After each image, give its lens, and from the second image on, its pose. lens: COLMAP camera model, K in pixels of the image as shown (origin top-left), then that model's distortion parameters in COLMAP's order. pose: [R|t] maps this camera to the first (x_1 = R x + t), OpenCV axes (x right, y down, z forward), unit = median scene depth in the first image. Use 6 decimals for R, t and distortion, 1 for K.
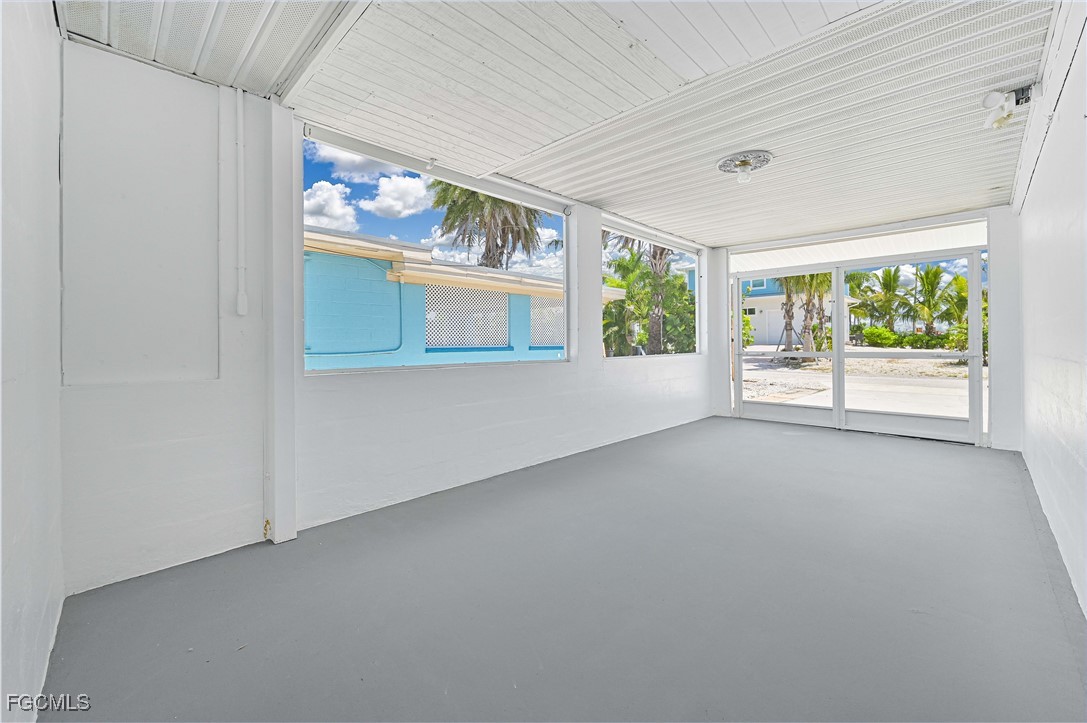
lens RADIAL K [[434.0, 0, 541.6], [0, 434.0, 340.0], [0, 0, 1]] dist [-0.001056, 0.000434]
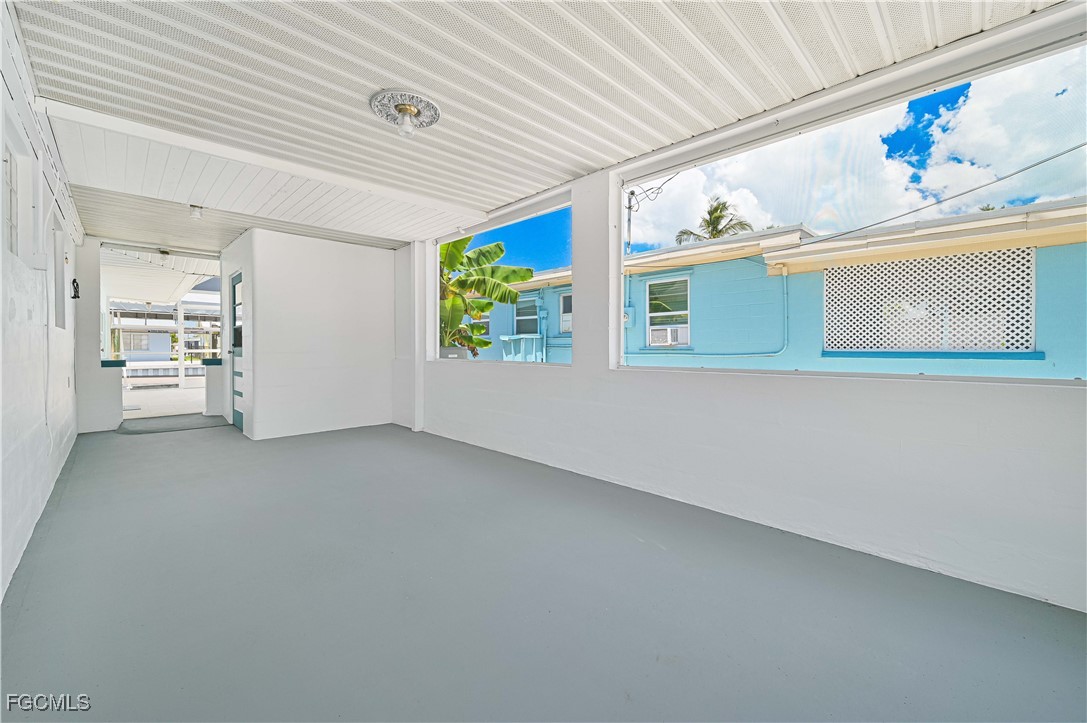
lens RADIAL K [[434.0, 0, 543.5], [0, 434.0, 352.0], [0, 0, 1]] dist [-0.001056, 0.000434]
pose [[-0.013246, 0.012448, -0.999835, 0.526902], [0.001699, 0.999921, 0.012427, 0.010203], [0.999911, -0.001535, -0.013266, 0.504272]]
